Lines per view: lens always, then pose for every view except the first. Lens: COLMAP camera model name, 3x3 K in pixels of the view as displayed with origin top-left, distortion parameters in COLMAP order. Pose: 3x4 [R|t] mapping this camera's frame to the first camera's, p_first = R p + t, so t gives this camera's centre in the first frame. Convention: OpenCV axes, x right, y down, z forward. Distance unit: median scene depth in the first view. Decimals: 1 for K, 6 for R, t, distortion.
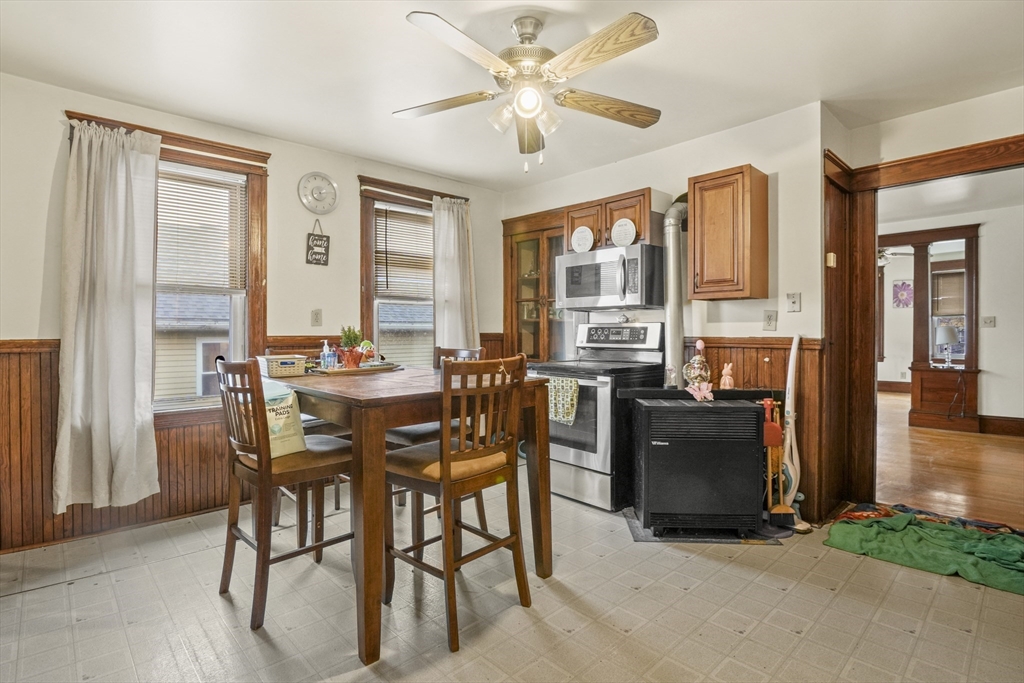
lens RADIAL K [[506.9, 0, 500.3], [0, 506.9, 337.4], [0, 0, 1]] dist [-0.015050, -0.000627]
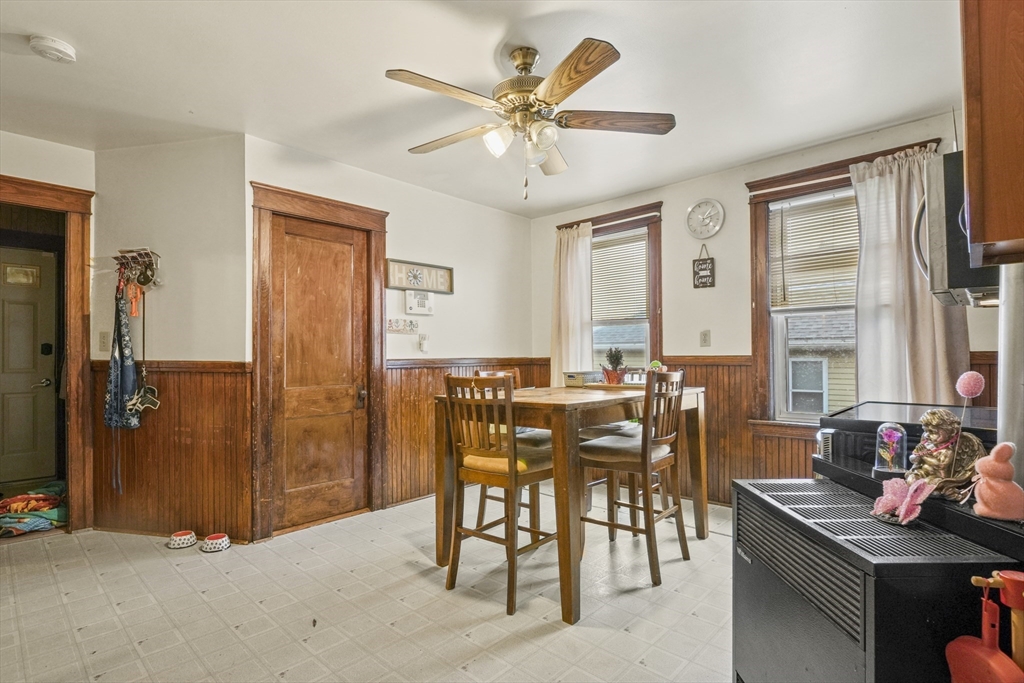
lens RADIAL K [[506.9, 0, 530.0], [0, 506.9, 358.0], [0, 0, 1]] dist [-0.015050, -0.000627]
pose [[0.082895, 0.010685, -0.996501, 0.653526], [-0.001690, 0.999943, 0.010581, -0.008819], [0.996557, 0.000807, 0.082909, 0.557315]]
